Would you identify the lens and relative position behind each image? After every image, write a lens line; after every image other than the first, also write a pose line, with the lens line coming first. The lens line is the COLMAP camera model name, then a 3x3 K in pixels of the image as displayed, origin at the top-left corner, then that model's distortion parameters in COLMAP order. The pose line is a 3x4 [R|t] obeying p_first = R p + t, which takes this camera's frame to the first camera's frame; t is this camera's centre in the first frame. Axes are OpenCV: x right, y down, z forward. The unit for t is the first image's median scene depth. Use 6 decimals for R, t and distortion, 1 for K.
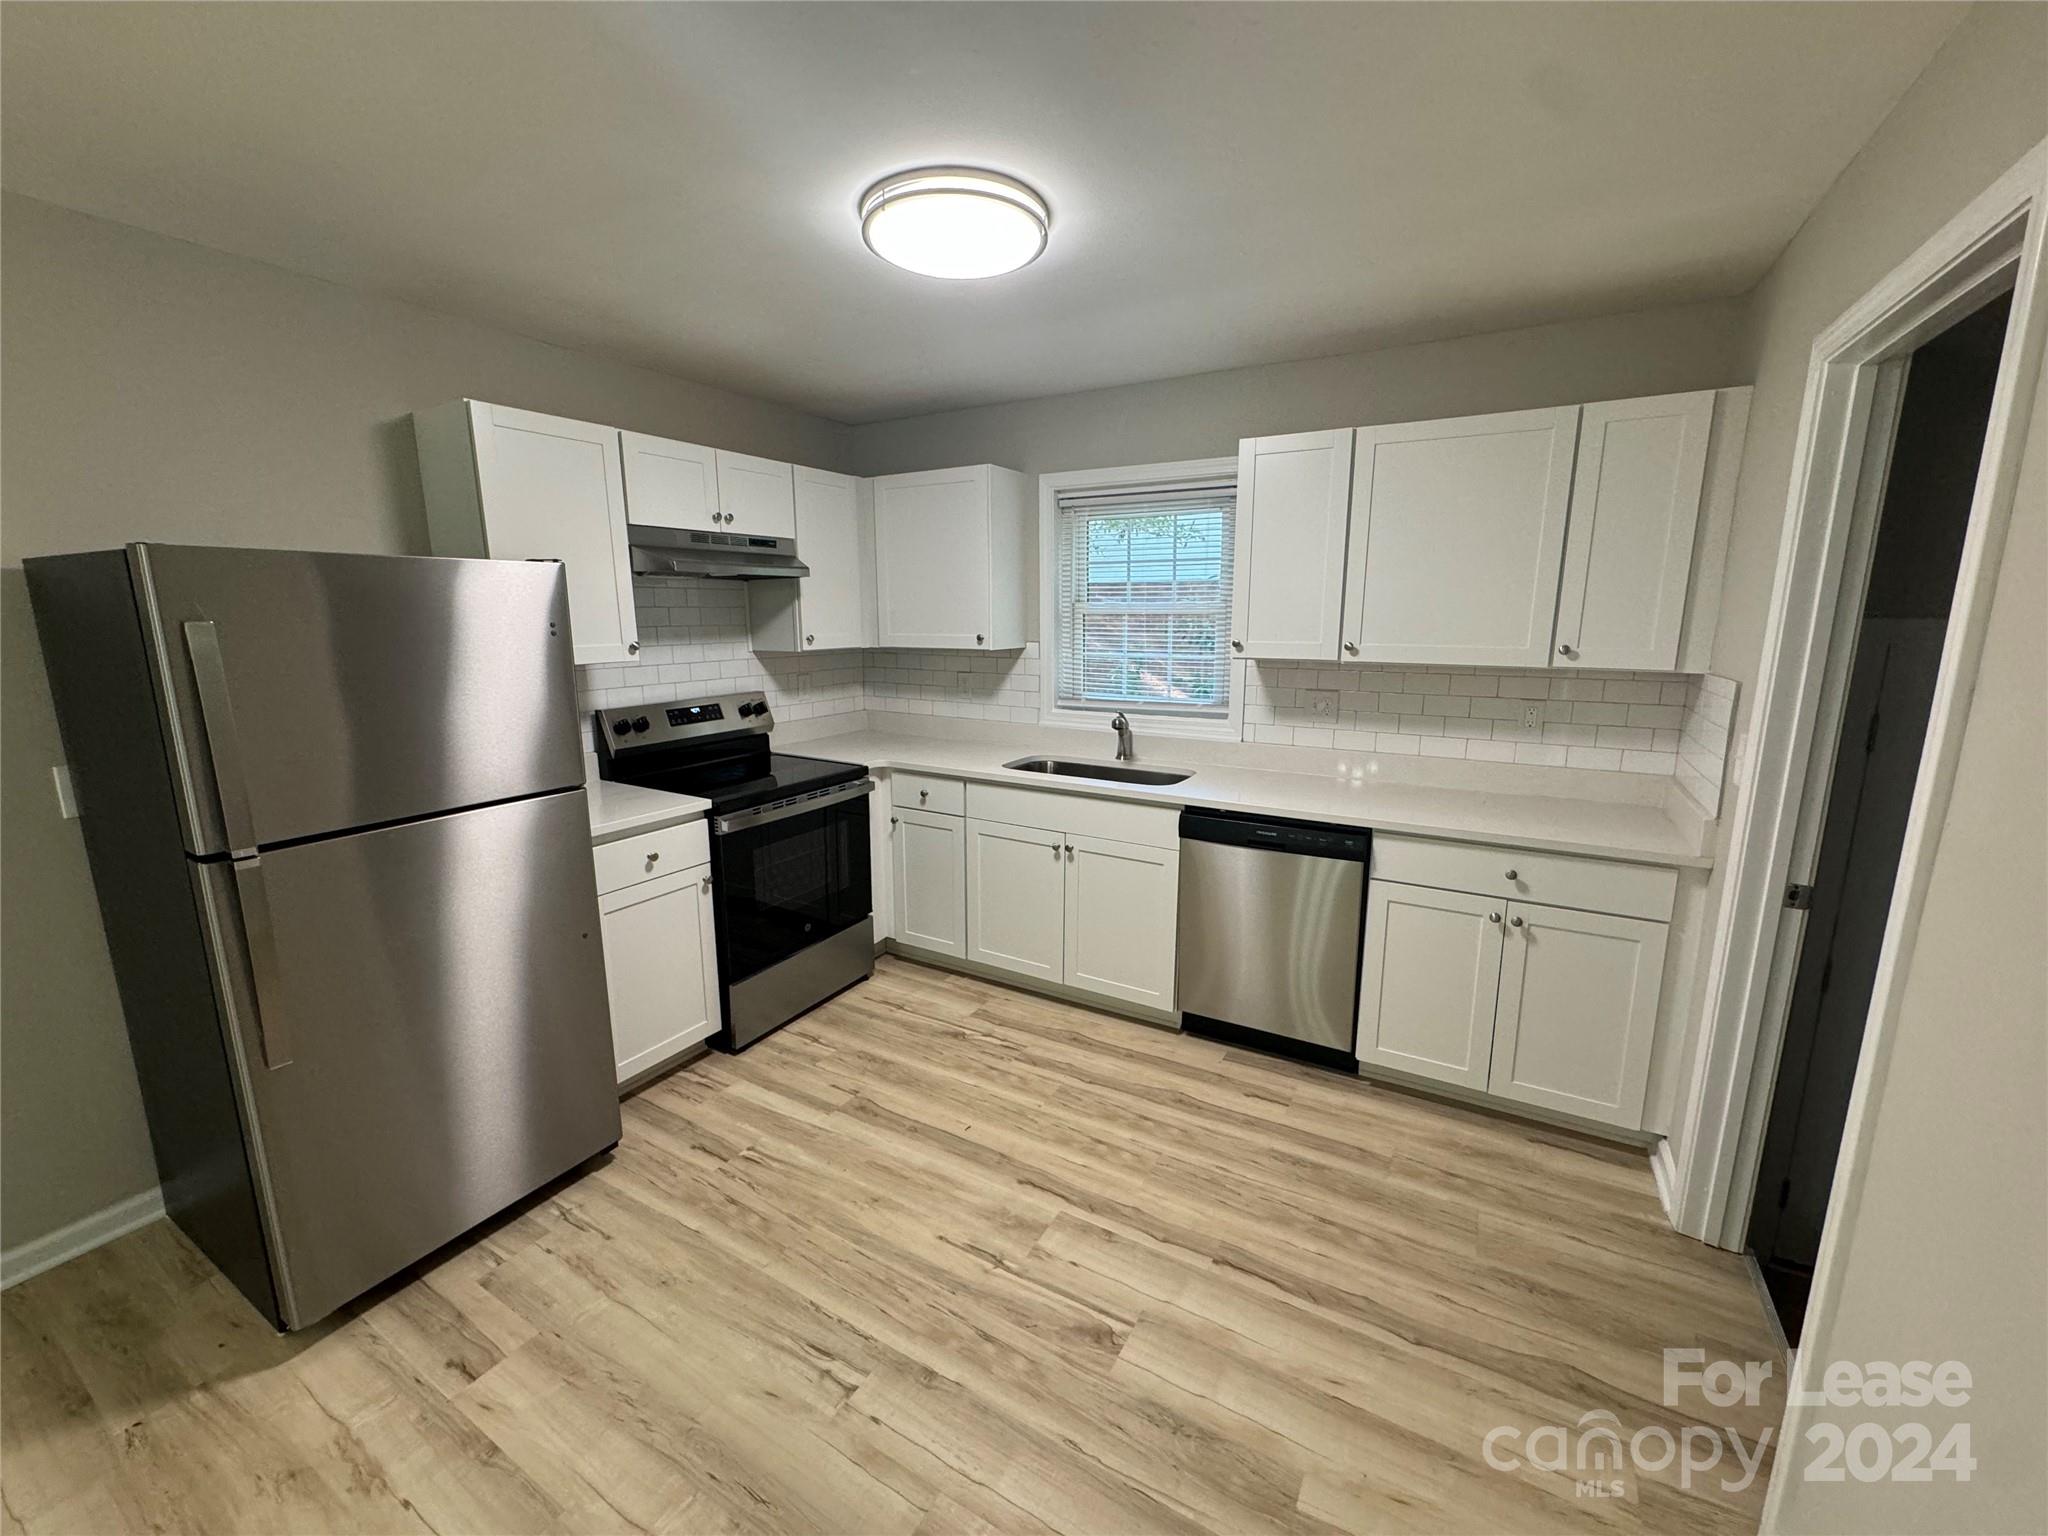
lens RADIAL K [[821.0, 0, 1022.8], [0, 821.0, 765.8], [0, 0, 1]] dist [-0.000640, -0.000197]
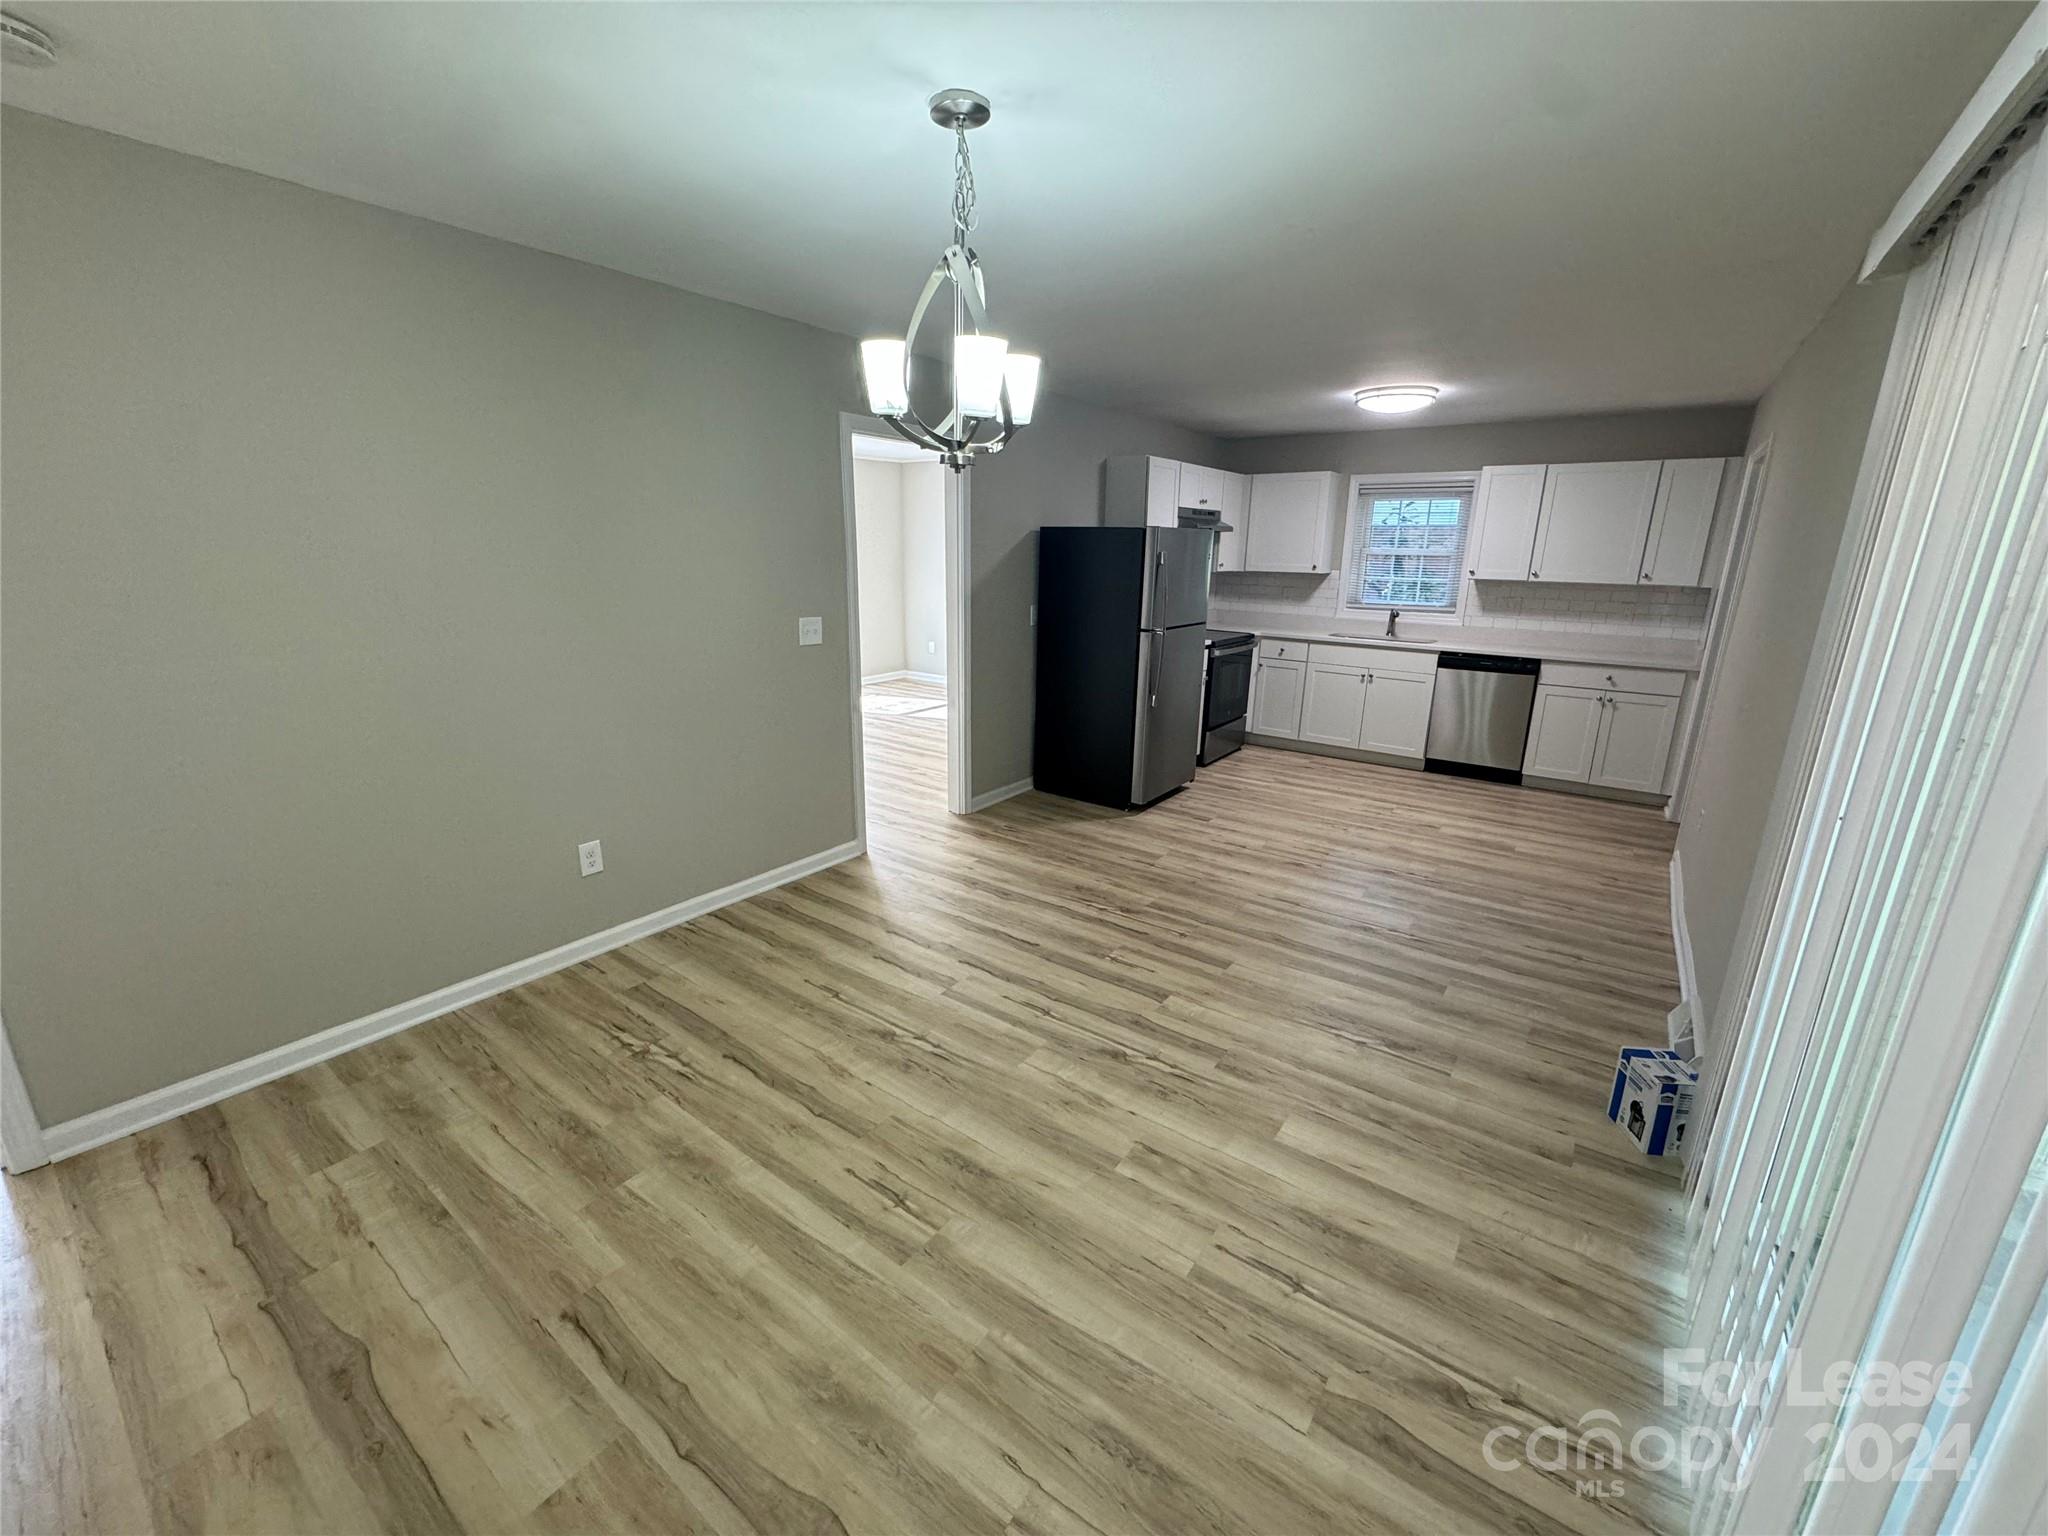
lens RADIAL K [[821.0, 0, 1020.8], [0, 821.0, 769.1], [0, 0, 1]] dist [-0.000640, -0.000197]
pose [[0.994280, 0.043061, -0.097735, -0.638233], [-0.035756, 0.996519, 0.075310, 0.227922], [0.100638, -0.071385, 0.992359, -1.162322]]
